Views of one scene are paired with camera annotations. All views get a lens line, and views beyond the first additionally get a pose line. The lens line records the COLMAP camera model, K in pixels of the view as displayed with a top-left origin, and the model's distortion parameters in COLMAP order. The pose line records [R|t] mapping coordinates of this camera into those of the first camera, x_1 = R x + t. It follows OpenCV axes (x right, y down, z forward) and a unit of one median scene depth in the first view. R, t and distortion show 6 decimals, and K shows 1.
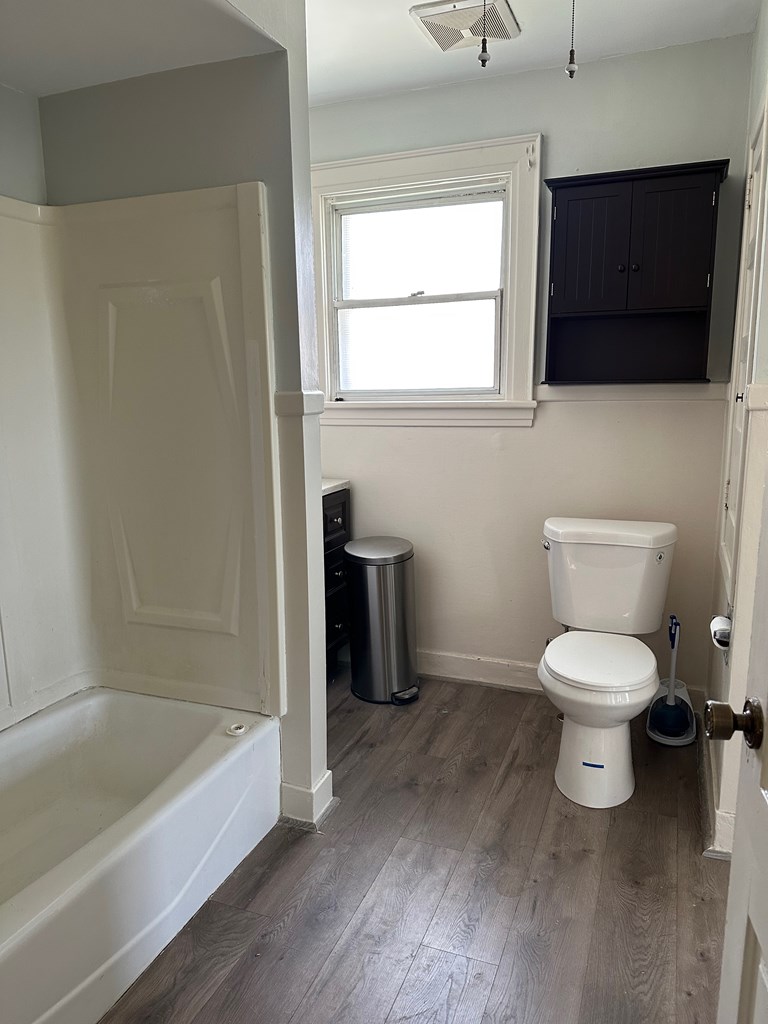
lens RADIAL K [[705.5, 0, 384.0], [0, 705.5, 512.0], [0, 0, 1]] dist [0.076786, -0.090737]
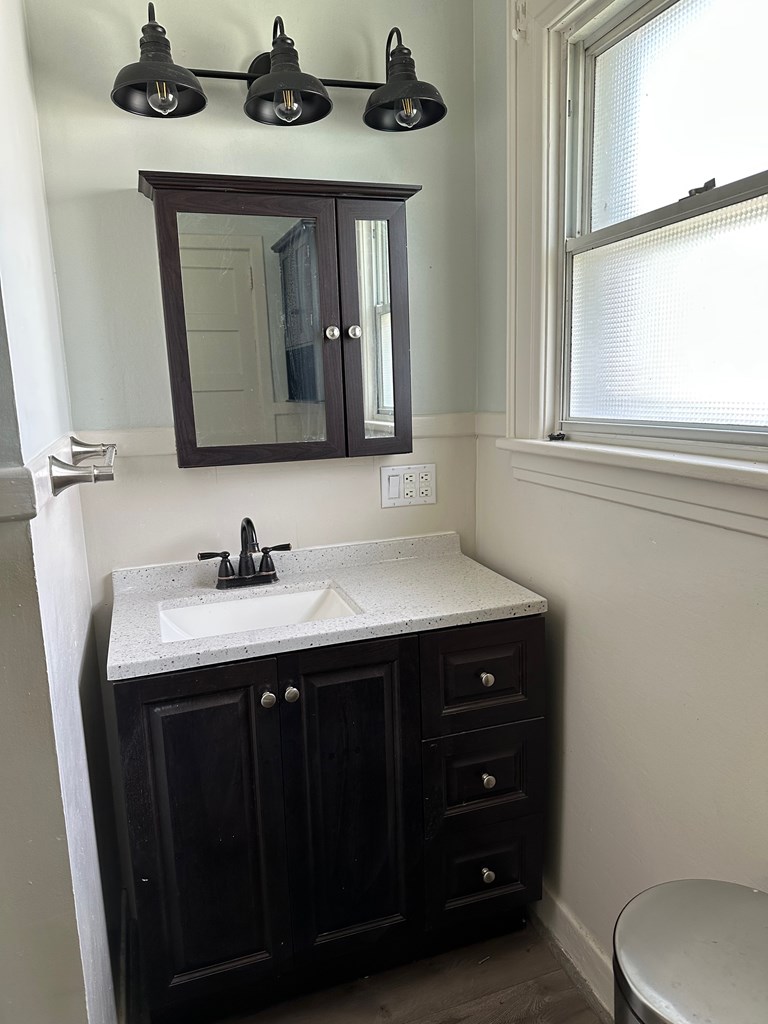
lens RADIAL K [[705.5, 0, 384.0], [0, 705.5, 512.0], [0, 0, 1]] dist [0.076786, -0.090737]
pose [[0.646647, 0.121984, -0.752972, 0.247729], [-0.103847, 0.992018, 0.071527, -0.130200], [0.755687, 0.031941, 0.654153, 0.581012]]
